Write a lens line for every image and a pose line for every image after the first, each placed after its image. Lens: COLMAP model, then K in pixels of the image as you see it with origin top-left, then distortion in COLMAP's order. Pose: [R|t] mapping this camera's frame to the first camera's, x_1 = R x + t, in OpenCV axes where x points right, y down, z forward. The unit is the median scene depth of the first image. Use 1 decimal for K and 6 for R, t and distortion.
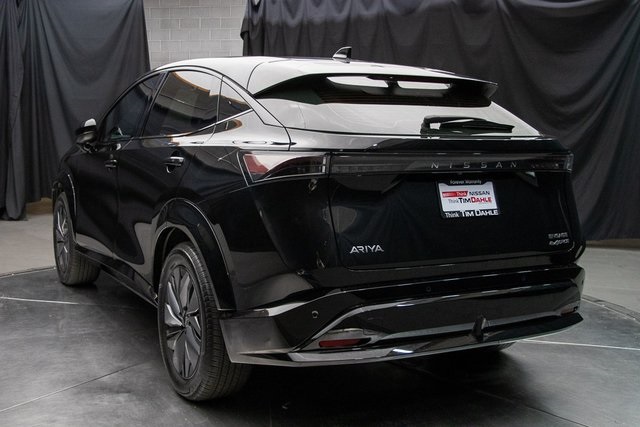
lens RADIAL K [[746.5, 0, 319.7], [0, 746.5, 215.1], [0, 0, 1]] dist [-0.007677, 0.000000]
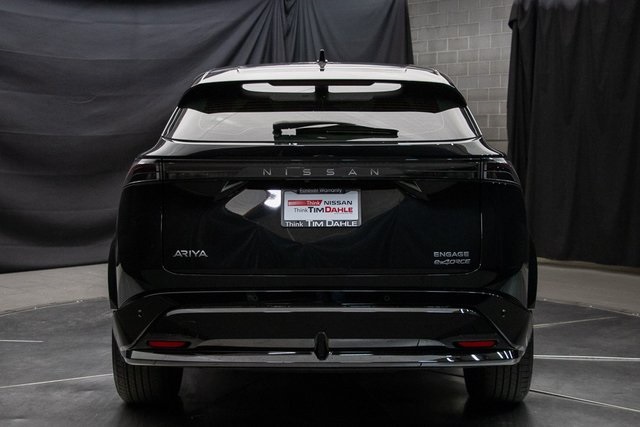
lens RADIAL K [[981.5, 0, 321.5], [0, 981.5, 212.3], [0, 0, 1]] dist [0.159769, 0.000000]
pose [[0.868376, 0.016648, -0.495628, 0.807173], [-0.040426, 0.998486, -0.037290, 0.029237], [0.494257, 0.052418, 0.867734, -0.075732]]
